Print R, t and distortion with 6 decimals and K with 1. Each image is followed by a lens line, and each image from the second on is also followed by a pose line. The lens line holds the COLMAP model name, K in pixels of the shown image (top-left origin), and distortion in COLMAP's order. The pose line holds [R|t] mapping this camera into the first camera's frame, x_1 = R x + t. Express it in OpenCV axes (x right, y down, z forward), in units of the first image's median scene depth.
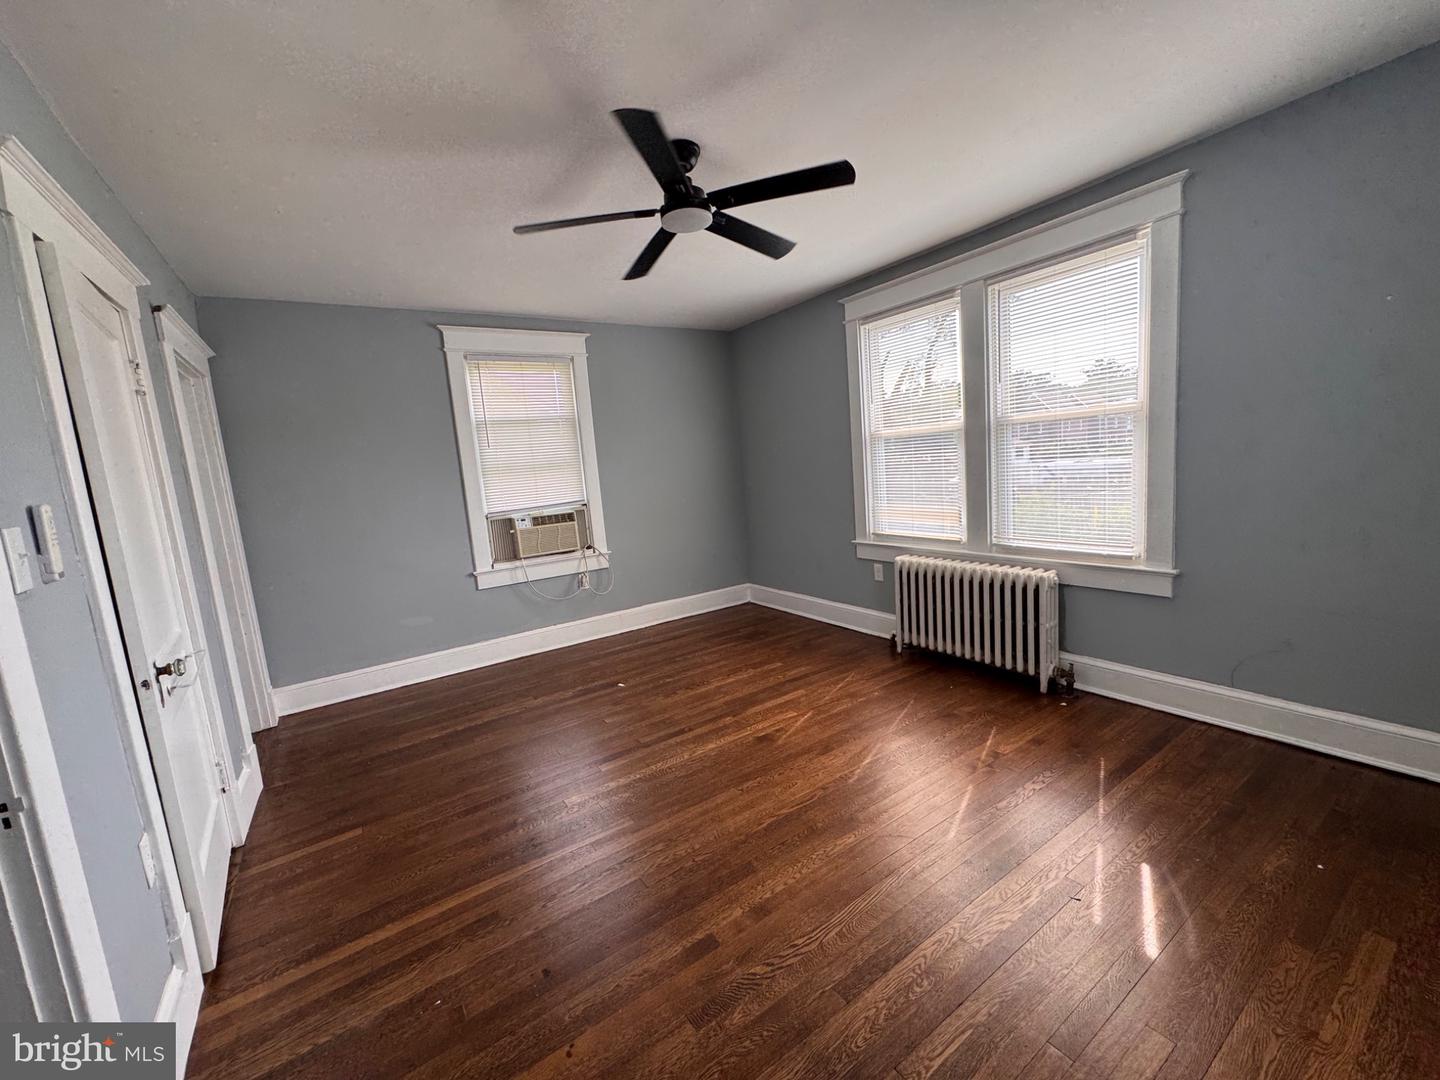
lens RADIAL K [[577.3, 0, 719.9], [0, 577.3, 535.3], [0, 0, 1]] dist [-0.002108, -0.000008]
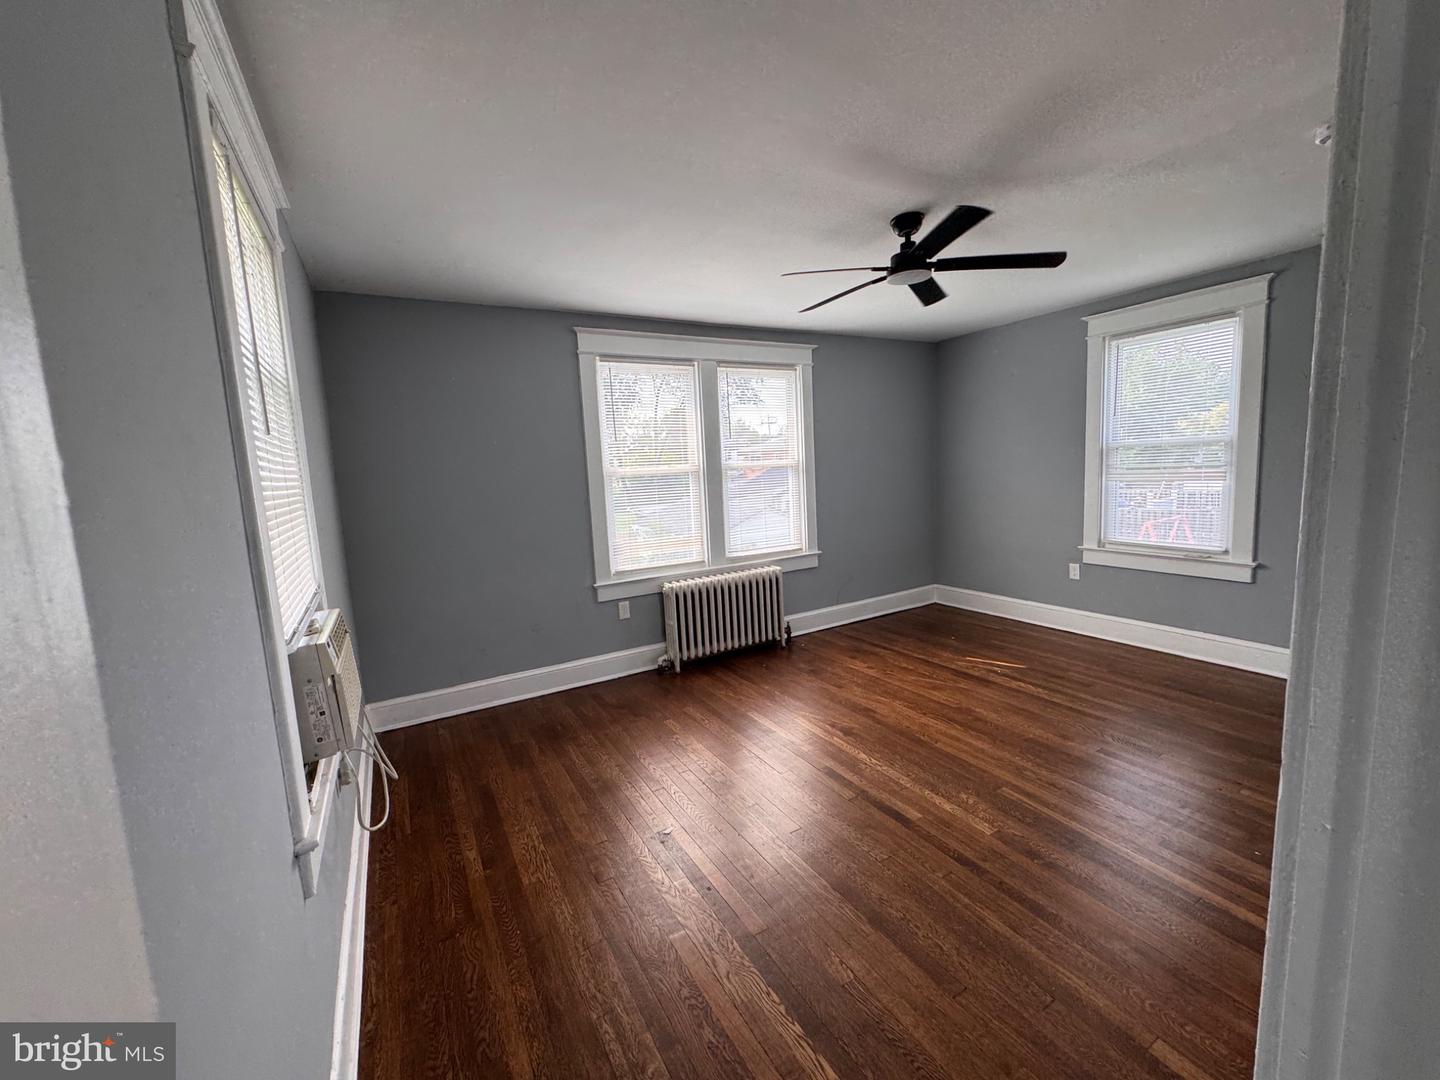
lens RADIAL K [[577.3, 0, 719.9], [0, 577.3, 535.3], [0, 0, 1]] dist [-0.002108, -0.000008]
pose [[0.072408, -0.040303, 0.996560, -0.835624], [0.171421, 0.984818, 0.027373, -0.073872], [-0.982533, 0.168849, 0.078218, 0.887512]]
